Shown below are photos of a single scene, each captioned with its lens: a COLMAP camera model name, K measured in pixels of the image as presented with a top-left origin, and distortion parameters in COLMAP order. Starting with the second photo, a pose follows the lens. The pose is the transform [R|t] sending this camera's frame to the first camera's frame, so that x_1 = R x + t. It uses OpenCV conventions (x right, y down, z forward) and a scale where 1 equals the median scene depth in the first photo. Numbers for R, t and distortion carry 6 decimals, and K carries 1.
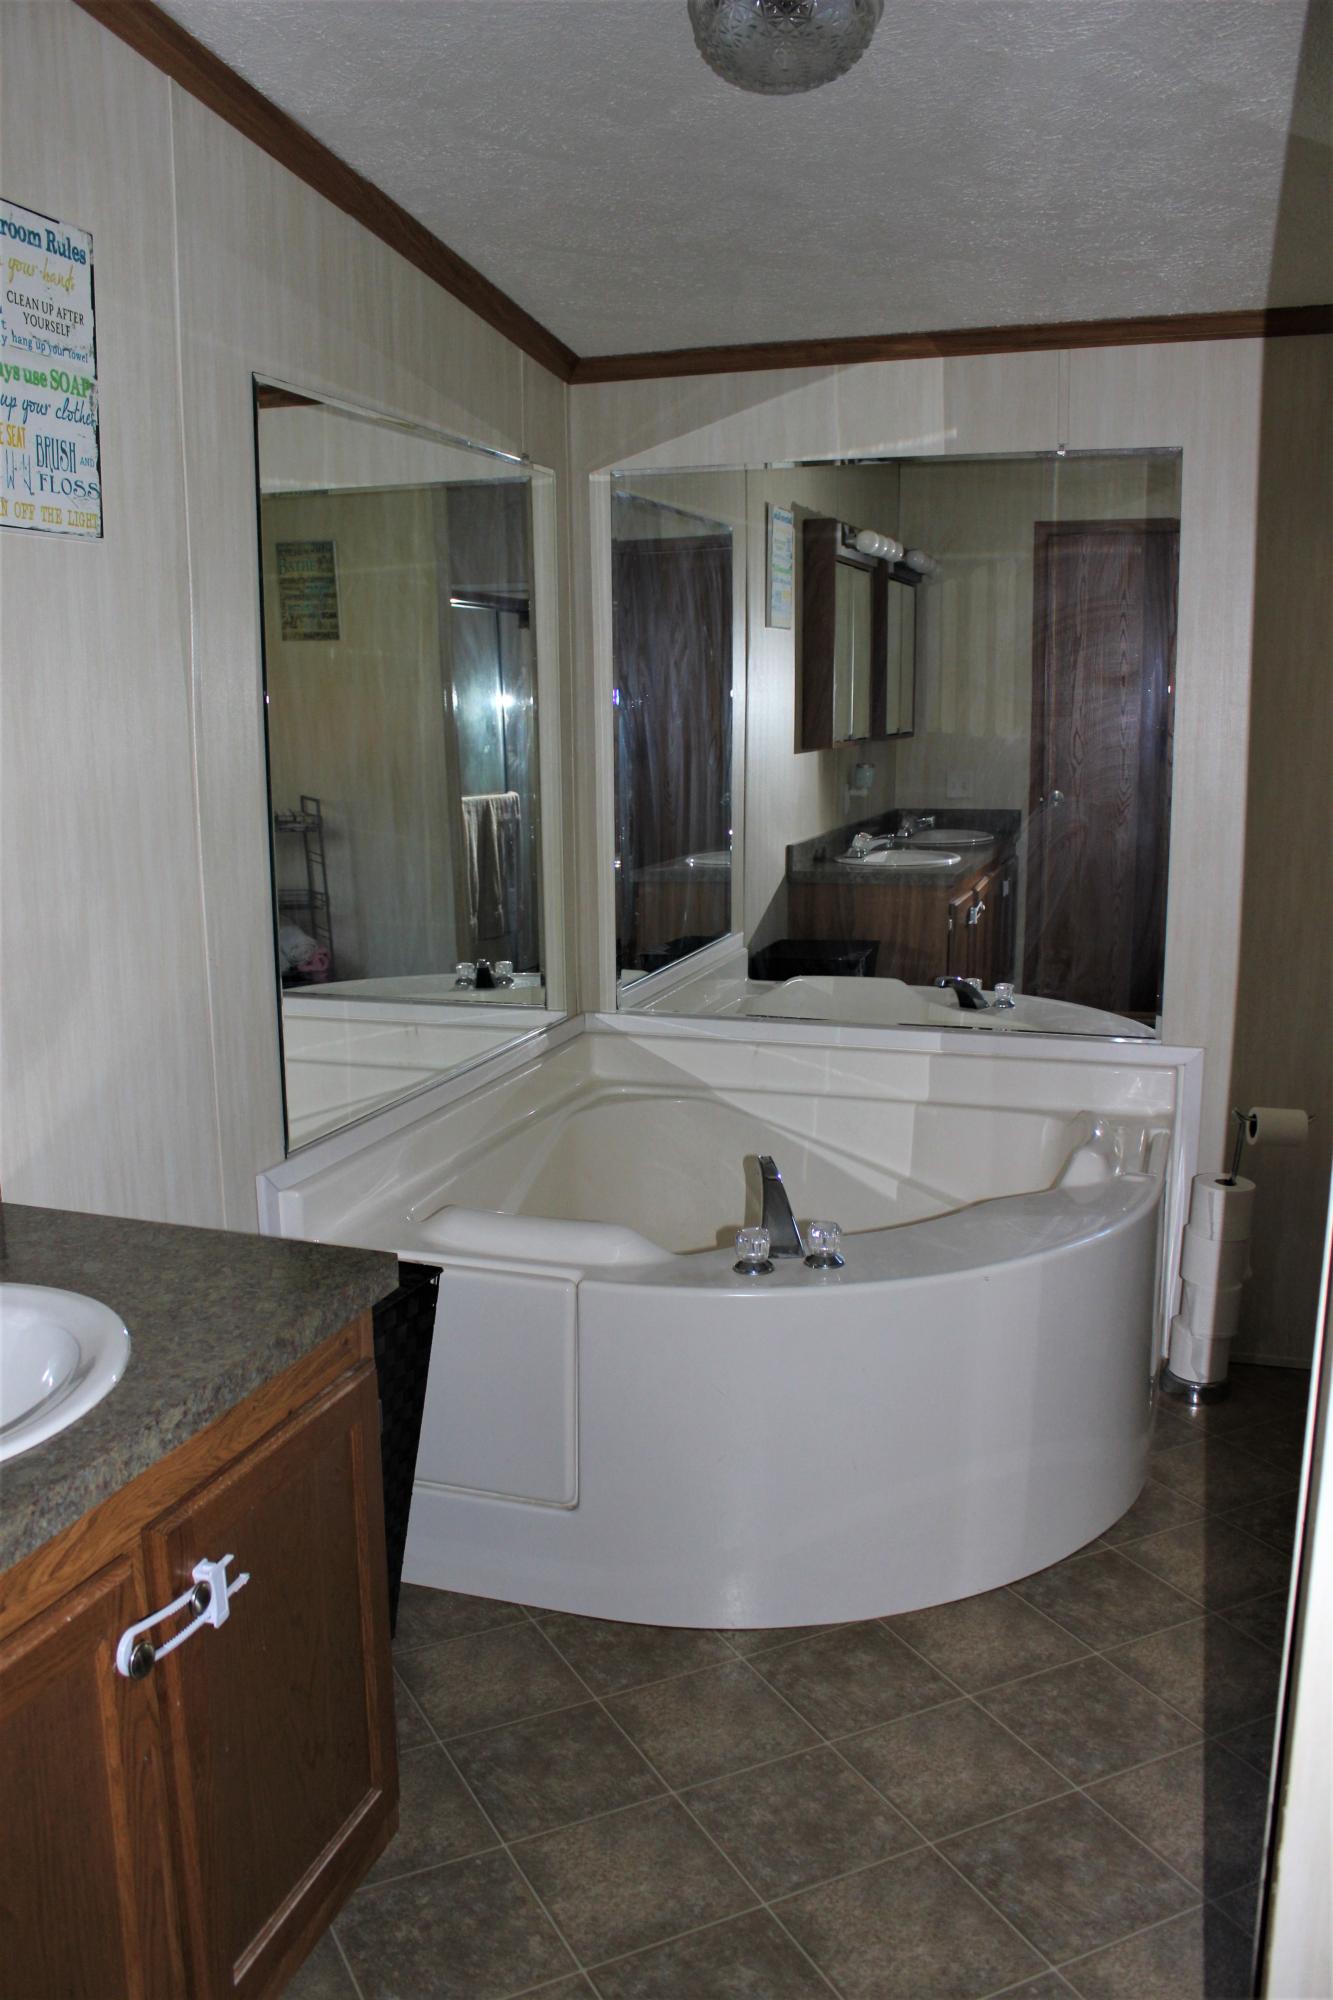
lens RADIAL K [[1650.2, 0, 645.9], [0, 1650.2, 994.3], [0, 0, 1]] dist [-0.171870, 0.127824]
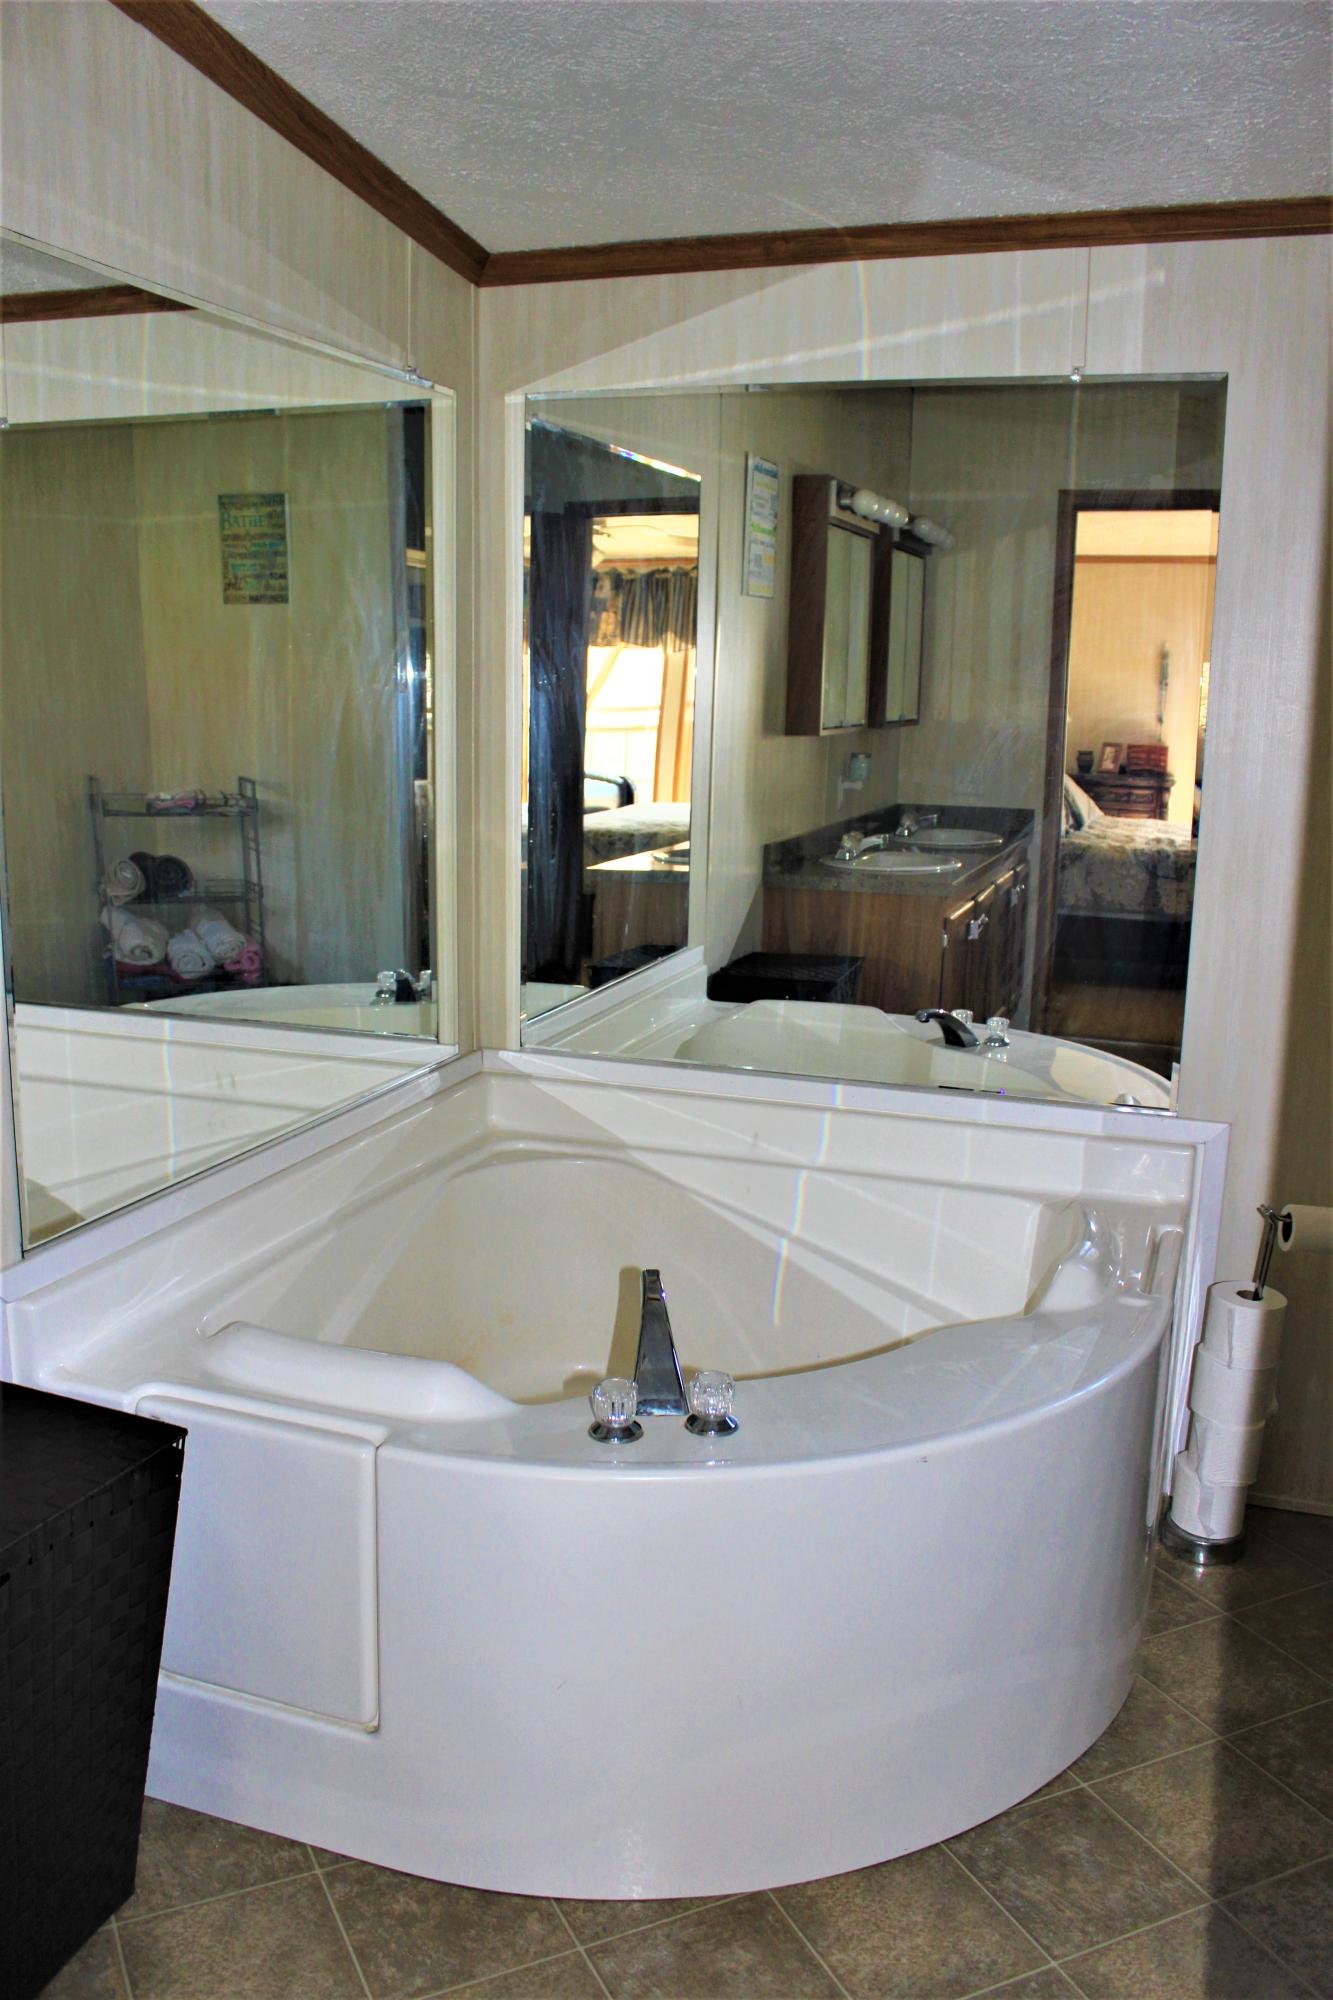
lens RADIAL K [[1650.2, 0, 658.4], [0, 1650.2, 1010.7], [0, 0, 1]] dist [-0.171870, 0.127824]
pose [[0.999604, 0.027082, -0.007605, 0.063929], [-0.026915, 0.999412, 0.021240, -0.031499], [0.008175, -0.021027, 0.999745, 0.191012]]
